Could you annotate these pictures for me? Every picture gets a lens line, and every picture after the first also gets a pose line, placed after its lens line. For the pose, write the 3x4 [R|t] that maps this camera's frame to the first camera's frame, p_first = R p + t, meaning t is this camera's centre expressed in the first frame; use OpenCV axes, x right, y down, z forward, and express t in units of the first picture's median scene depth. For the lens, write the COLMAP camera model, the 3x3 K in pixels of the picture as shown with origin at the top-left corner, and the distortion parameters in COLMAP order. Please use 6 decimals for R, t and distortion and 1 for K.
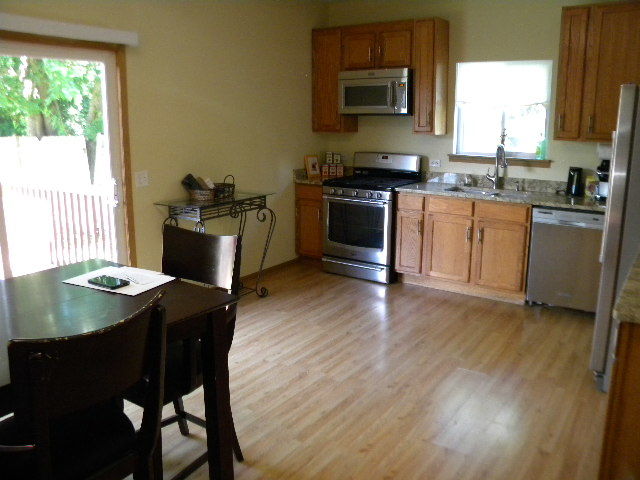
lens RADIAL K [[541.2, 0, 320.0], [0, 541.2, 240.0], [0, 0, 1]] dist [-0.195159, 0.190163]
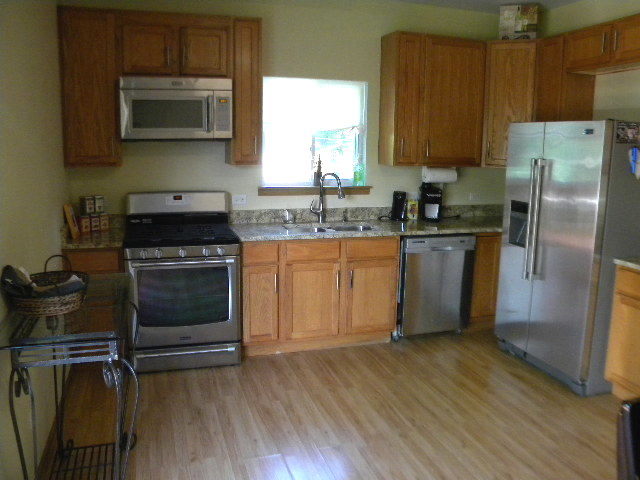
lens RADIAL K [[541.2, 0, 320.0], [0, 541.2, 240.0], [0, 0, 1]] dist [-0.195159, 0.190163]
pose [[0.616910, -0.134002, 0.775542, -0.370829], [0.162614, 0.985838, 0.040985, -0.104842], [-0.770051, 0.100830, 0.629964, 0.436162]]
